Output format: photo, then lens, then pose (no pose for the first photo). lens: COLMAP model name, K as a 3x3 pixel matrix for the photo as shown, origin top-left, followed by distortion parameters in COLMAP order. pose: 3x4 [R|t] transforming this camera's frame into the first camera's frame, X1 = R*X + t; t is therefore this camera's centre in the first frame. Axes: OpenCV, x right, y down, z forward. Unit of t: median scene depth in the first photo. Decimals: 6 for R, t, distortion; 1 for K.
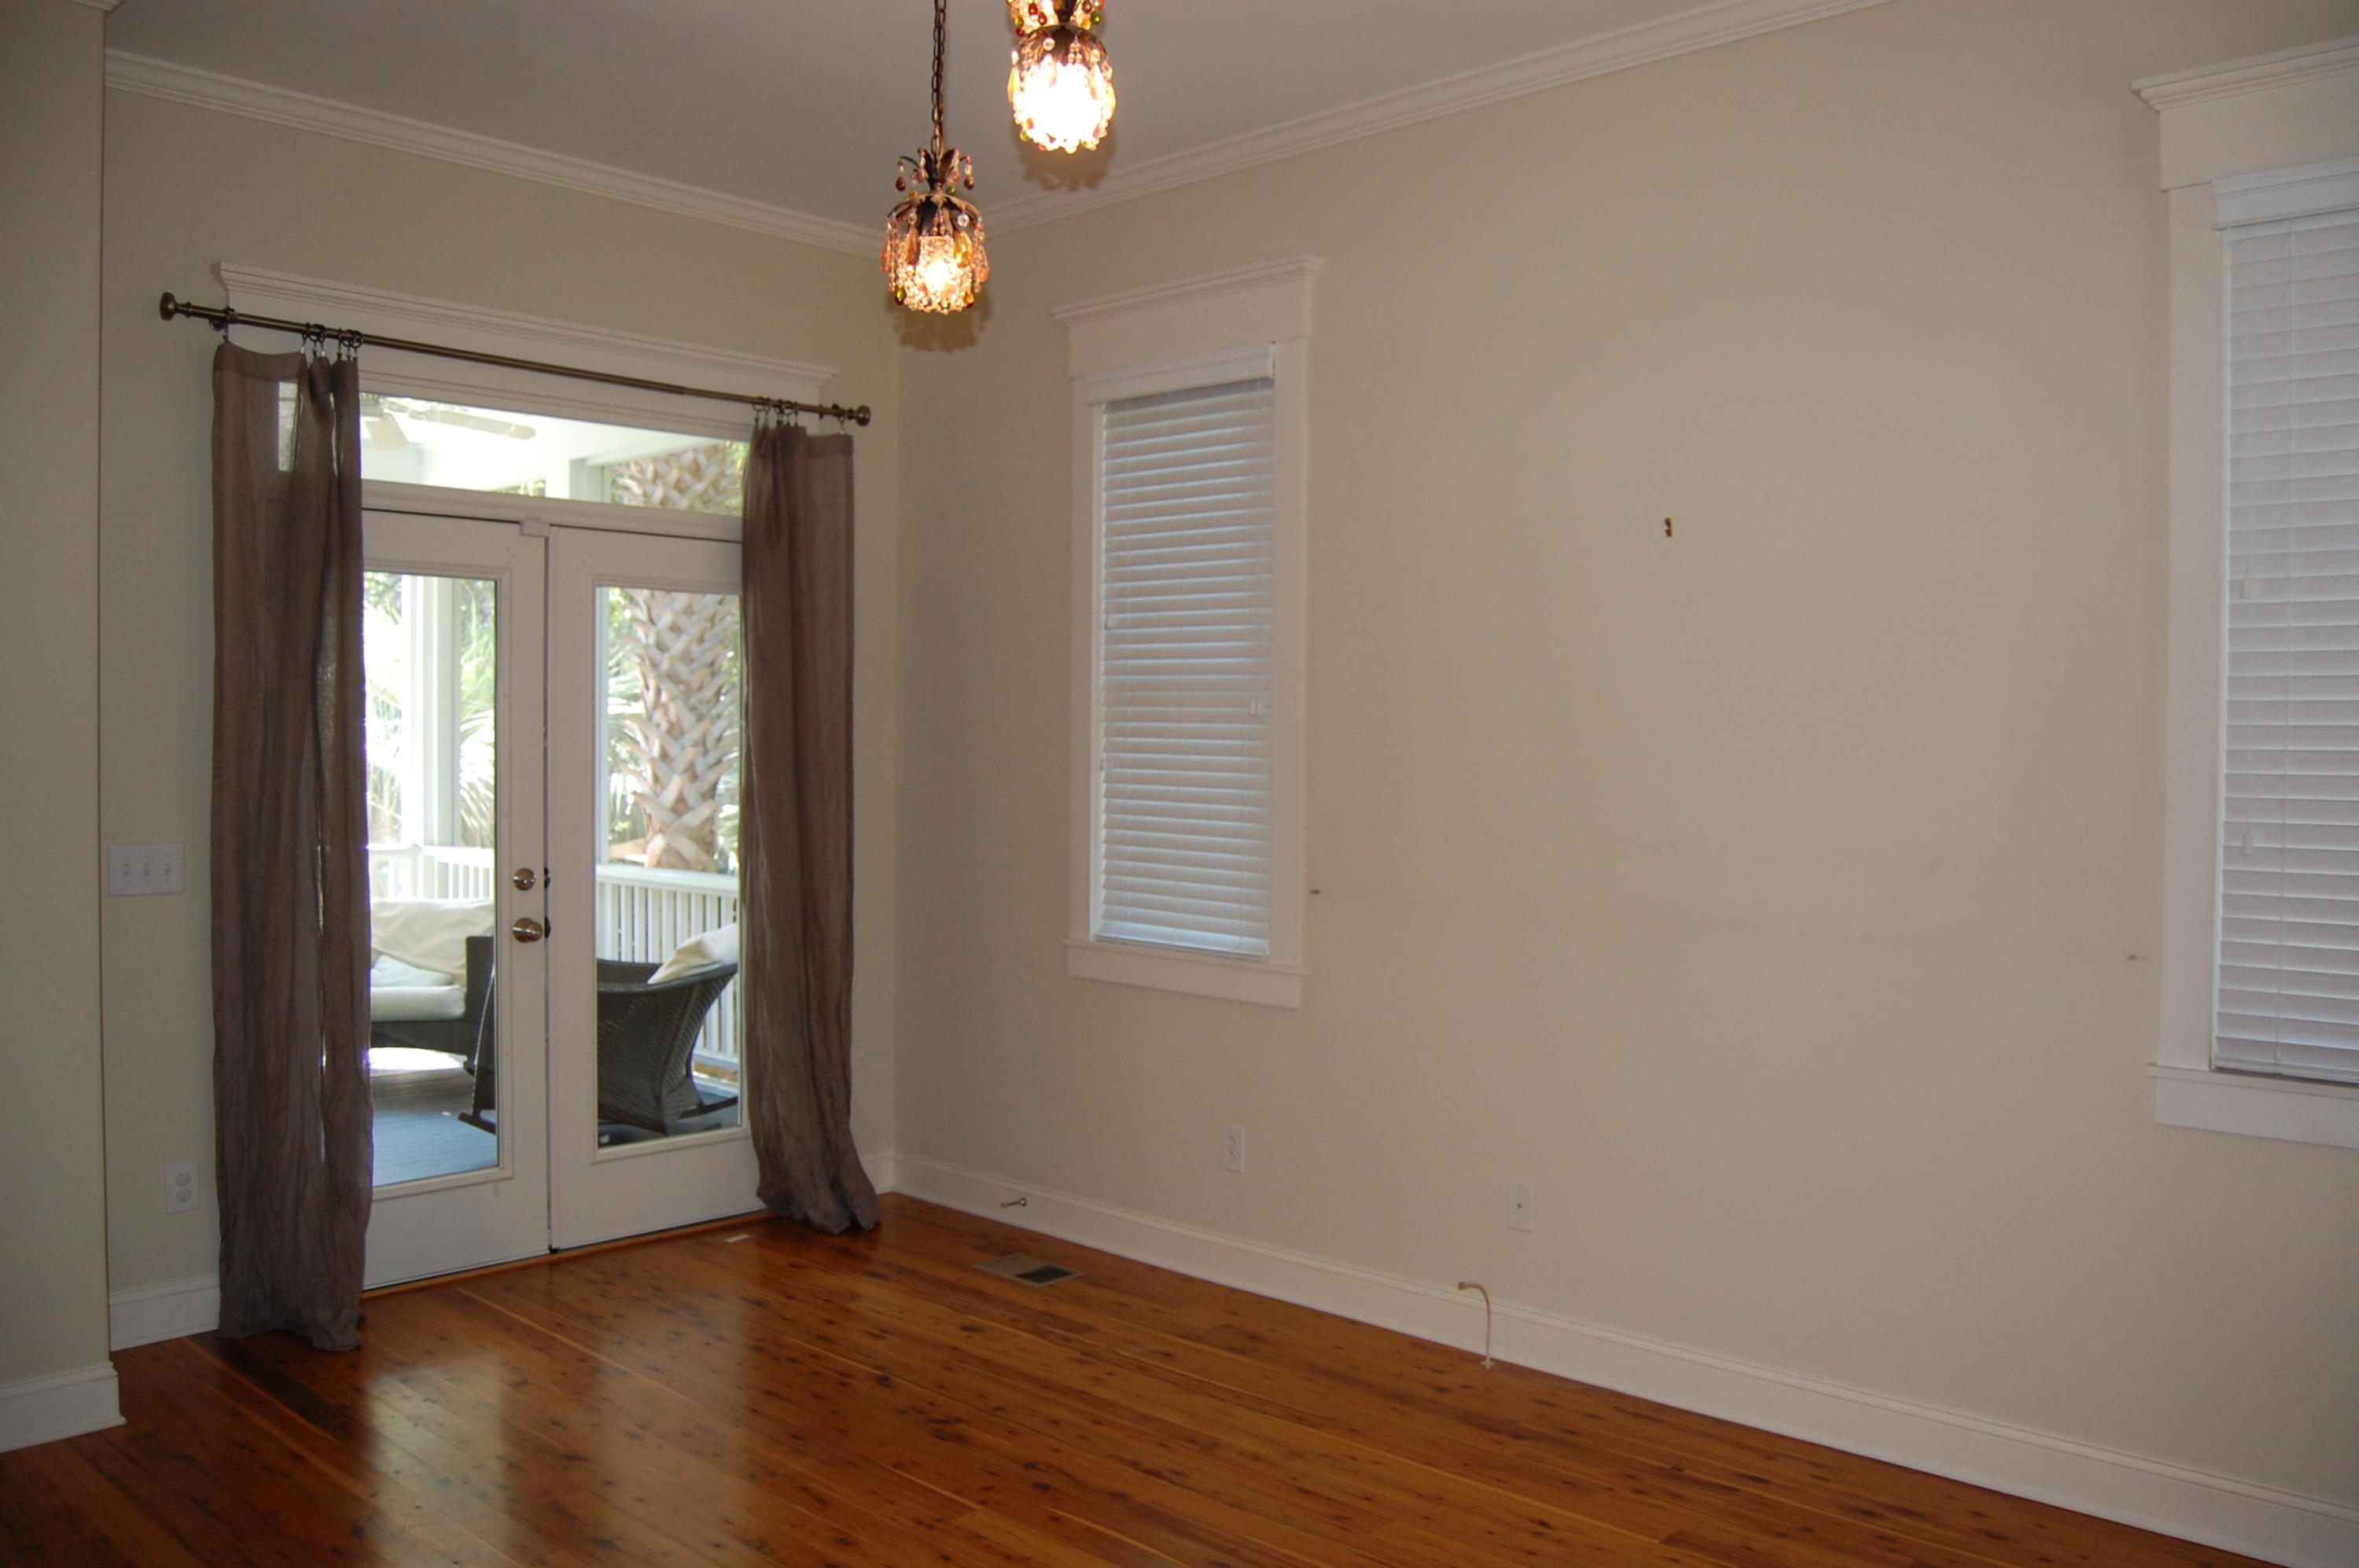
lens RADIAL K [[1819.2, 0, 1179.5], [0, 1819.2, 784.0], [0, 0, 1]] dist [-0.082995, 0.044521]
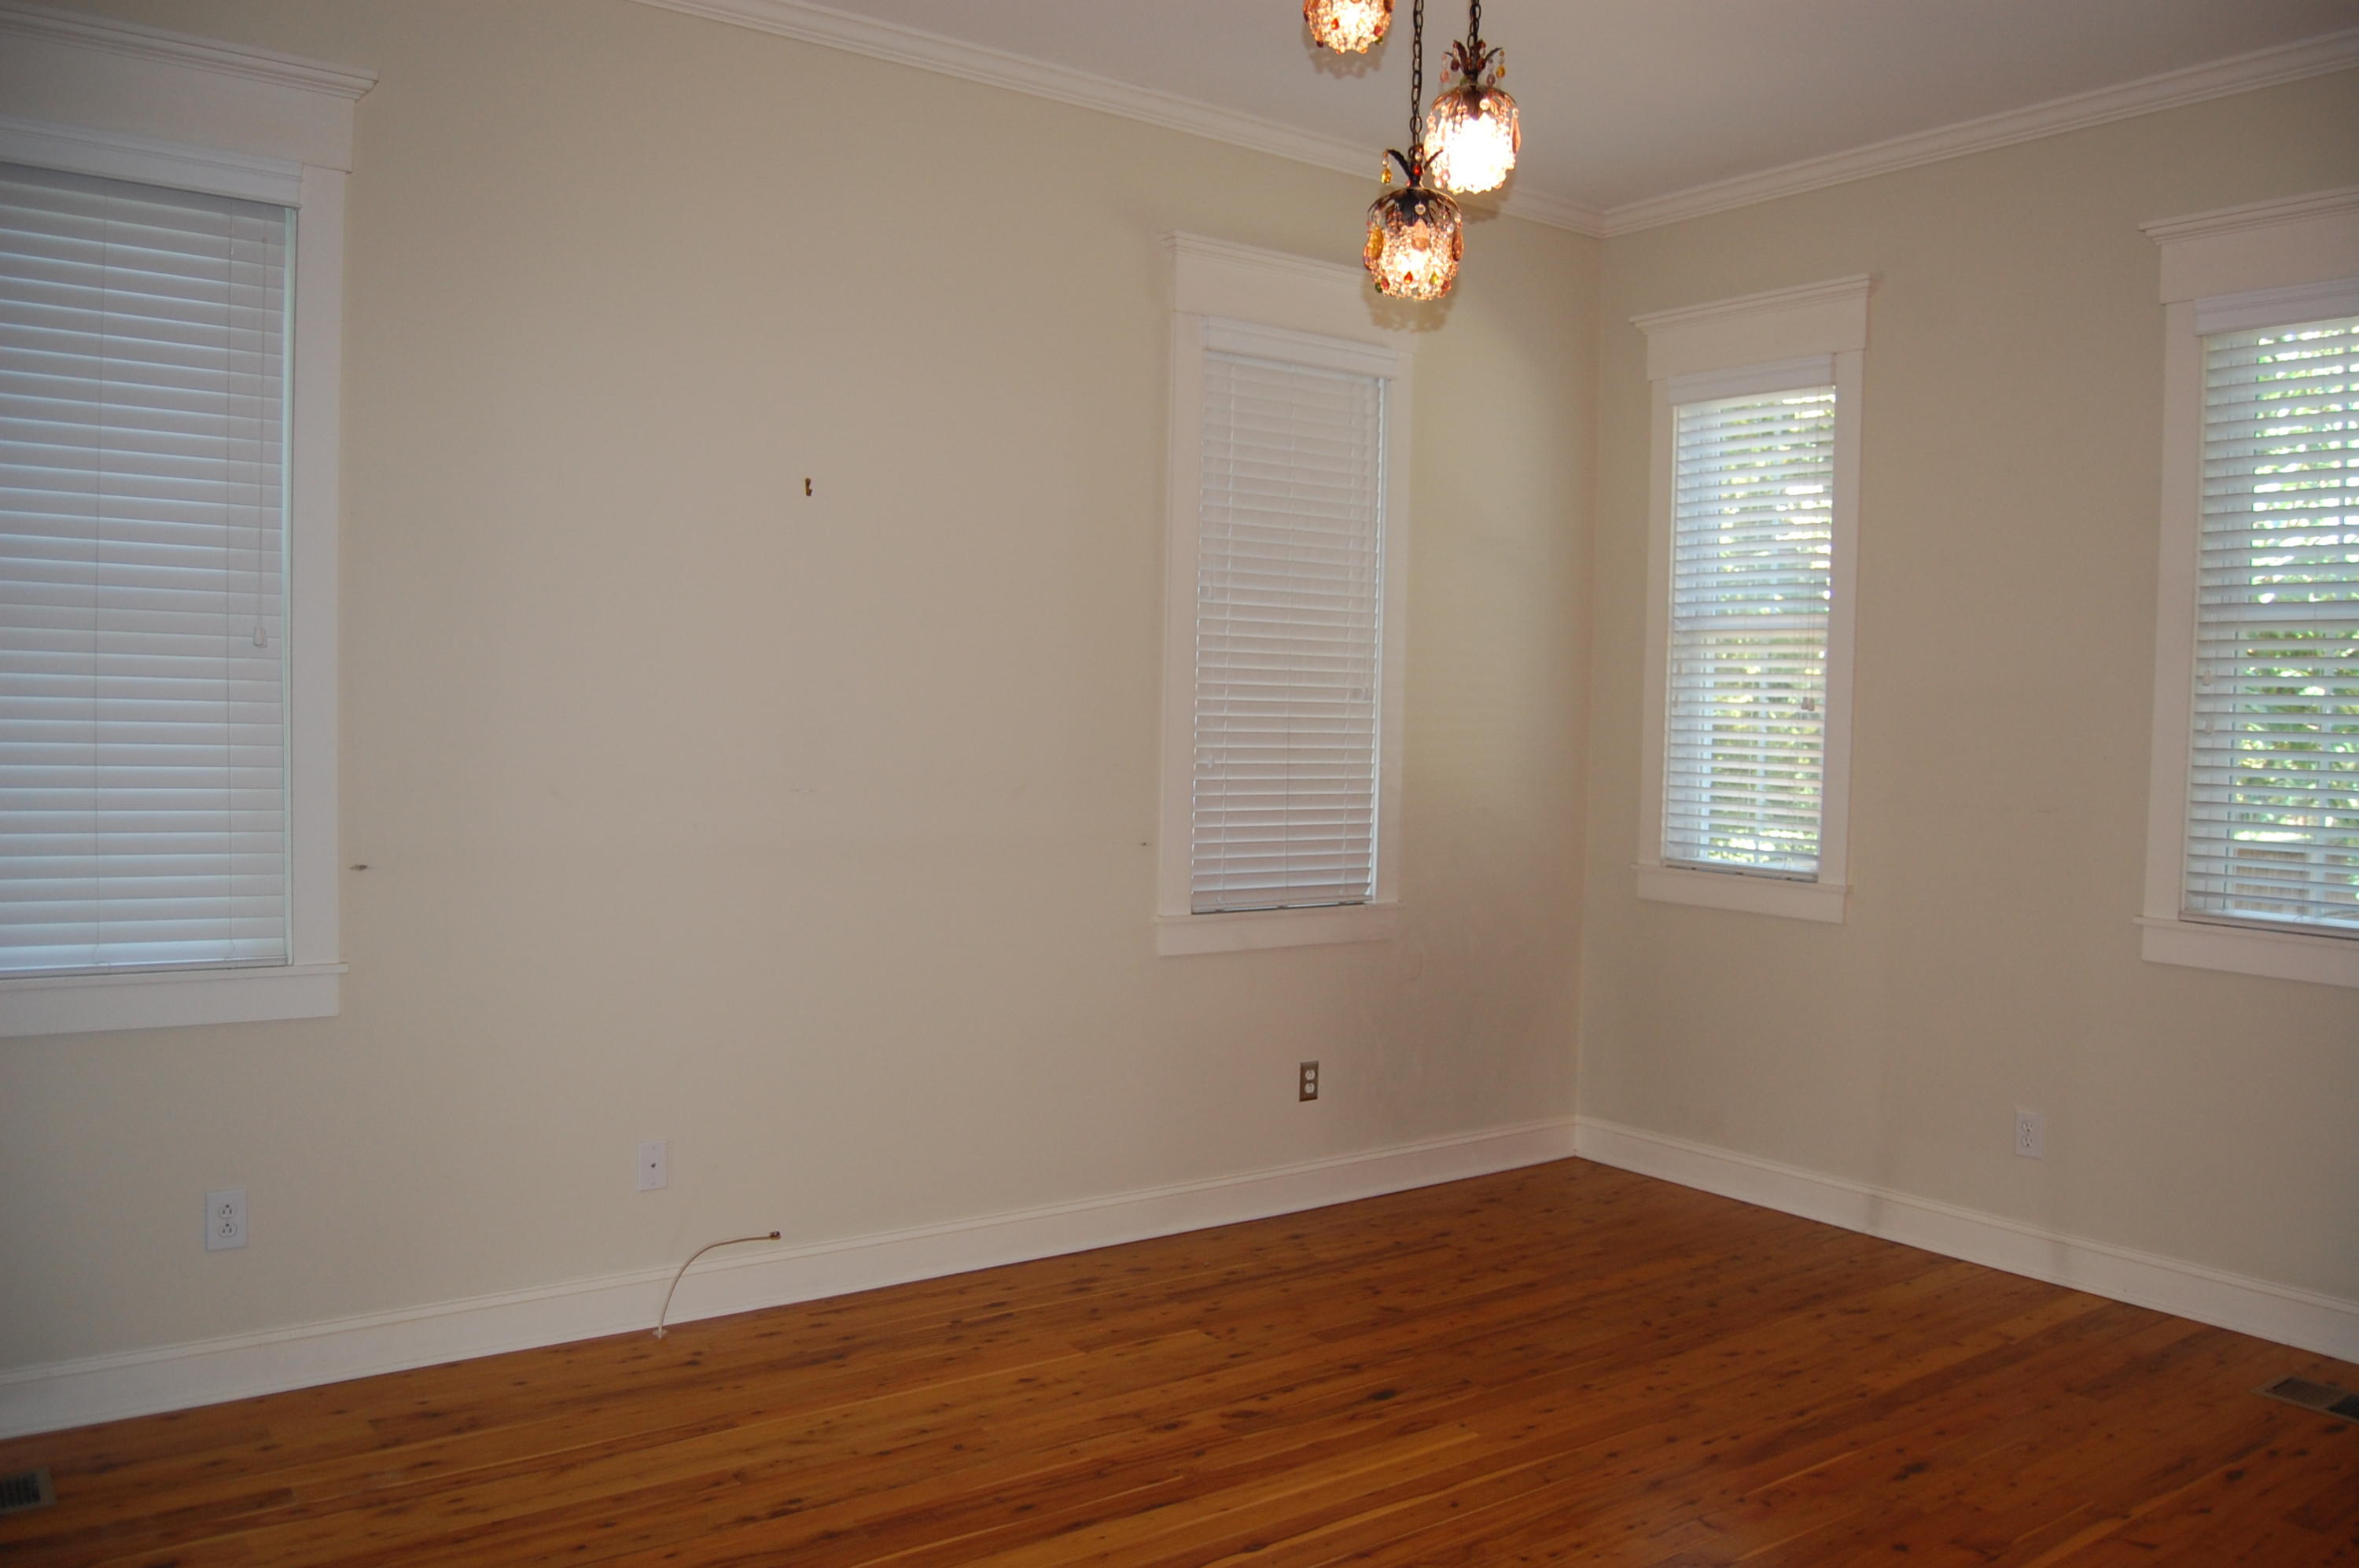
lens RADIAL K [[1819.2, 0, 1179.5], [0, 1819.2, 784.0], [0, 0, 1]] dist [-0.082995, 0.044521]
pose [[0.205511, -0.044614, 0.977637, -0.740950], [0.006304, 0.999000, 0.044264, -0.012756], [-0.978634, -0.002934, 0.205587, 0.565587]]
